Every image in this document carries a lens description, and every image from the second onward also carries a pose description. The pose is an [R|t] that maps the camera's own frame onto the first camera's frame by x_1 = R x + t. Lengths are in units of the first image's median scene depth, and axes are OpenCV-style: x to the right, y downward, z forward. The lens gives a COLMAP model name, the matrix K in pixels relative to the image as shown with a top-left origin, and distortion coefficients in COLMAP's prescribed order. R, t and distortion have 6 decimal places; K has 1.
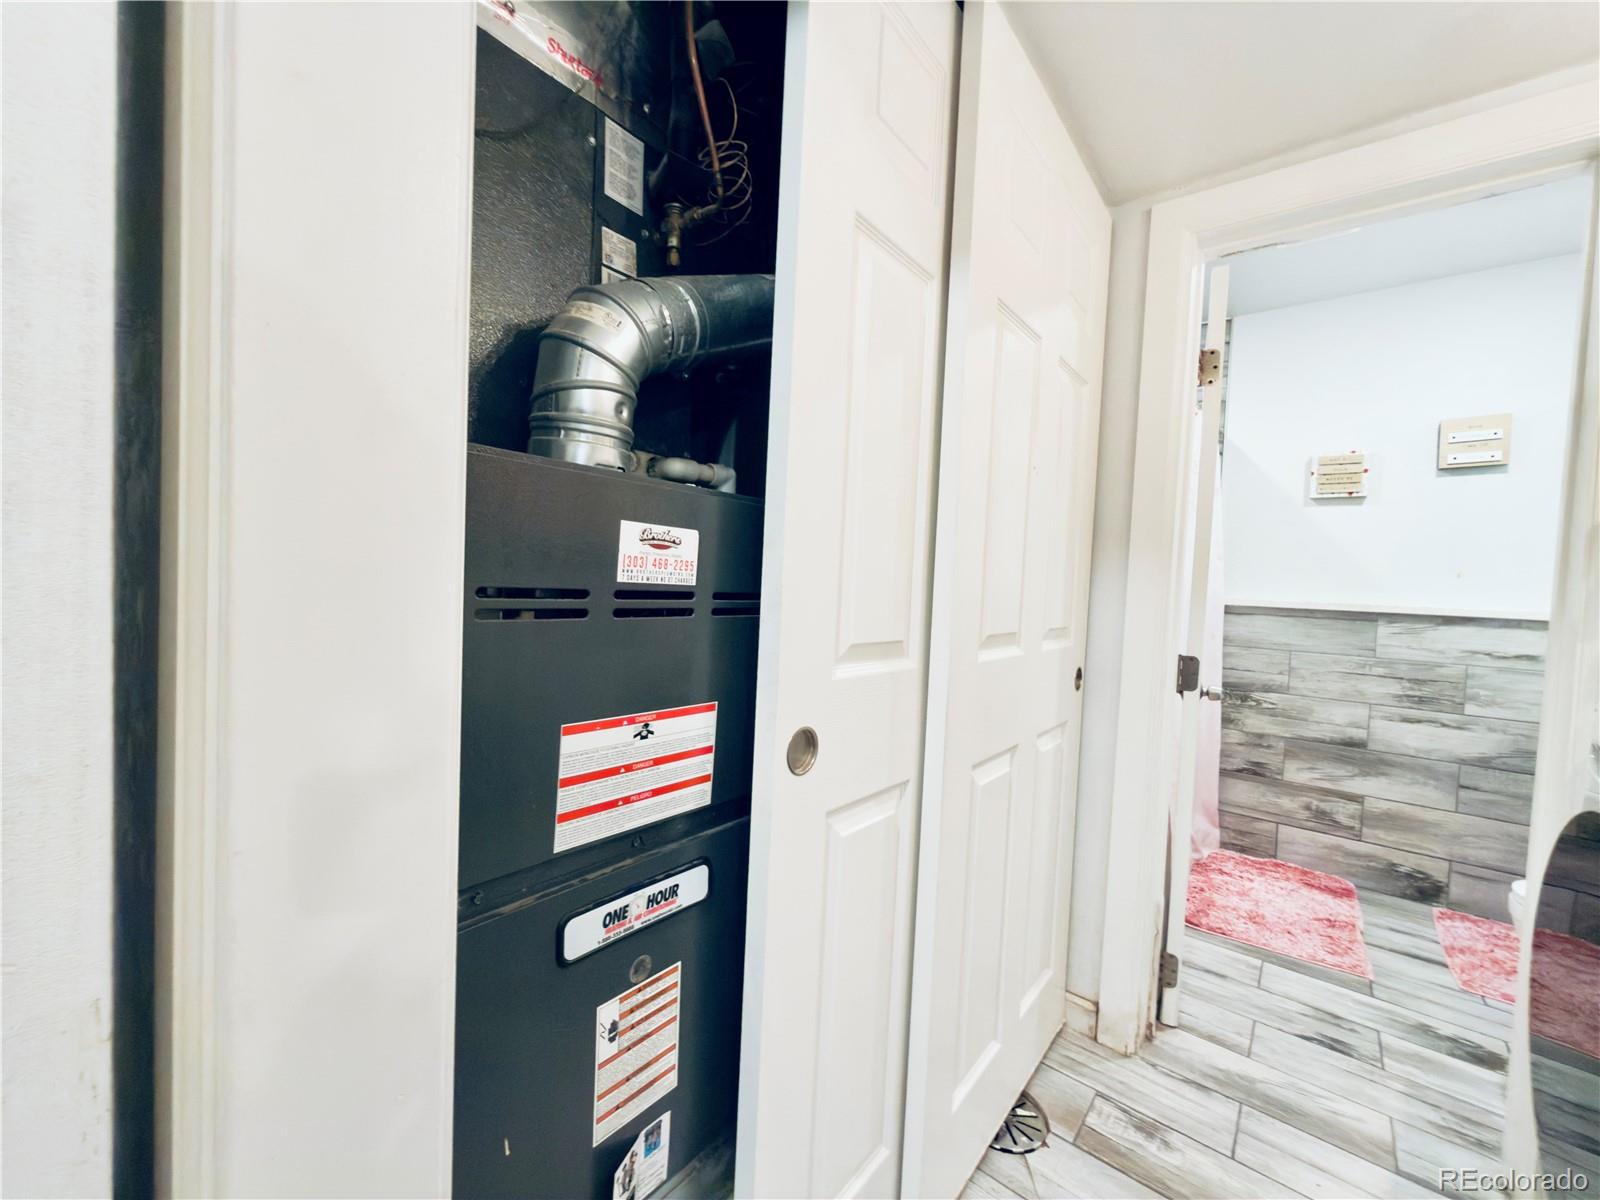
lens RADIAL K [[639.7, 0, 800.0], [0, 639.7, 600.0], [0, 0, 1]] dist [-0.000362, 0.000329]
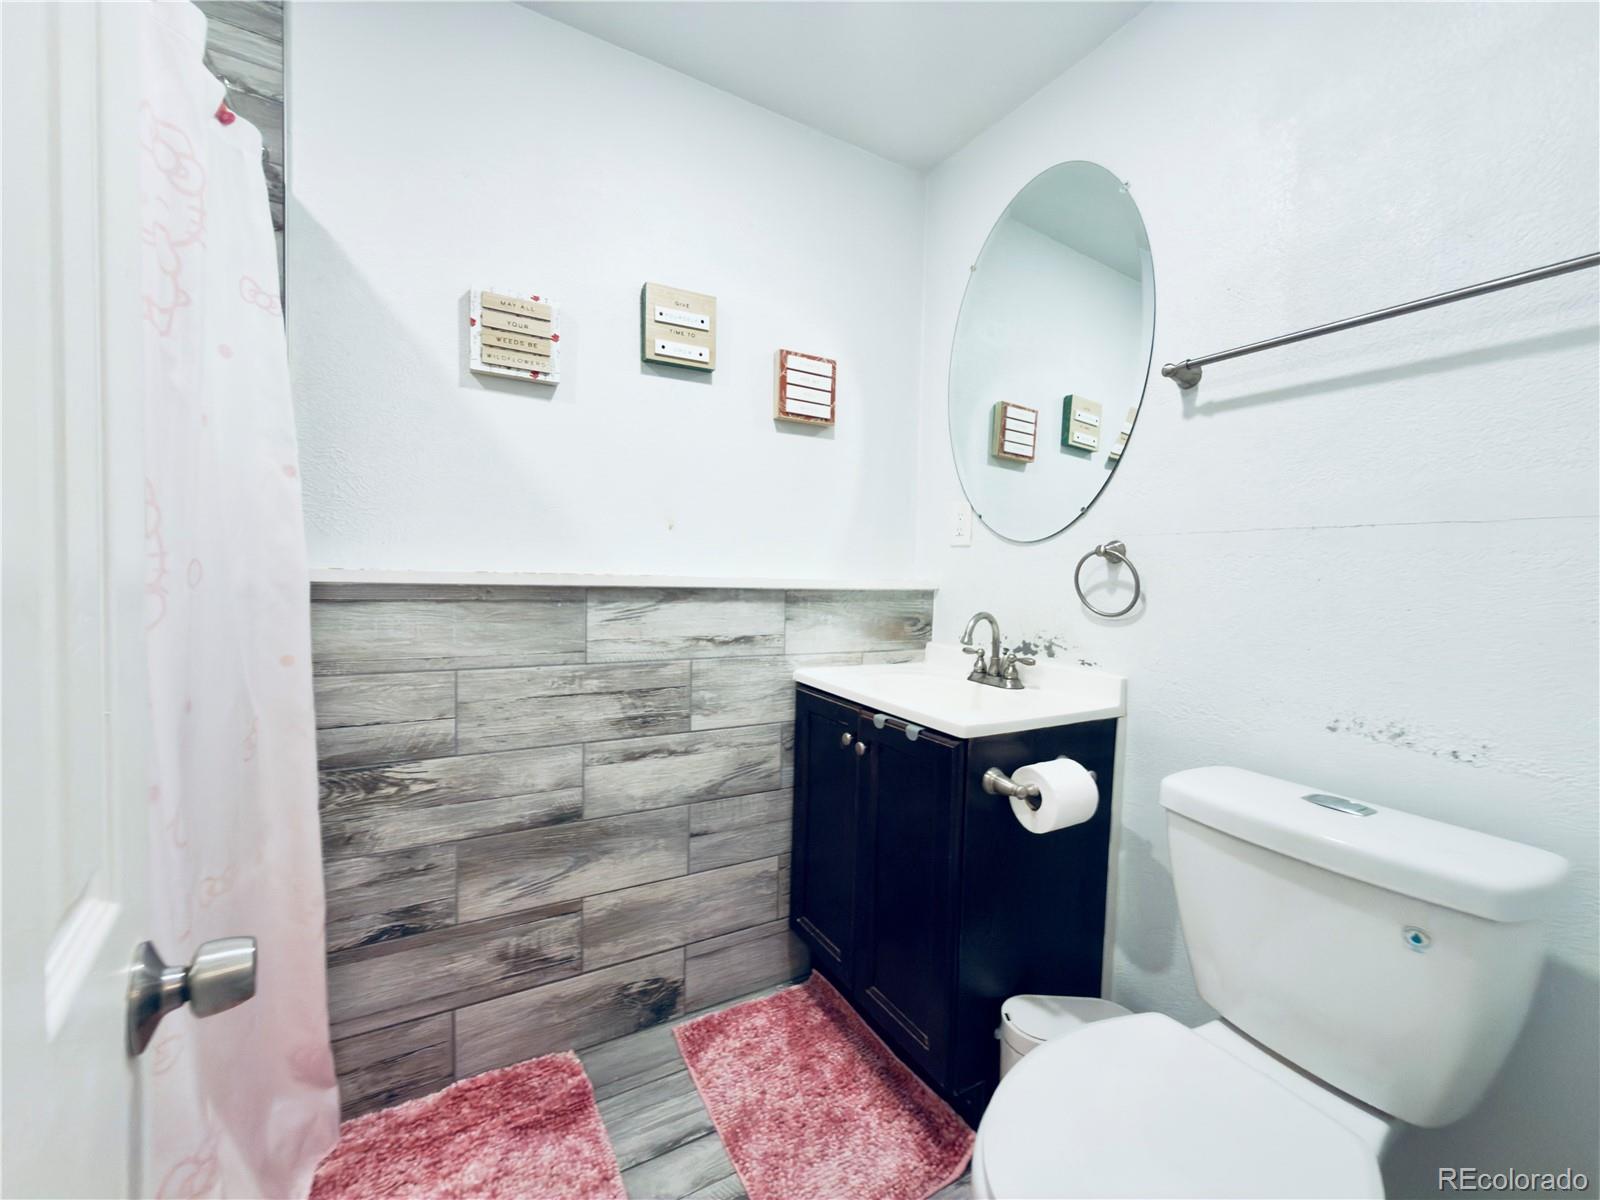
lens RADIAL K [[637.7, 0, 800.0], [0, 637.7, 600.0], [0, 0, 1]] dist [-0.000950, 0.000049]
pose [[0.354063, -0.074010, 0.932289, 0.452083], [0.018172, 0.997220, 0.072263, -0.007109], [-0.935045, -0.008644, 0.354423, 0.645070]]
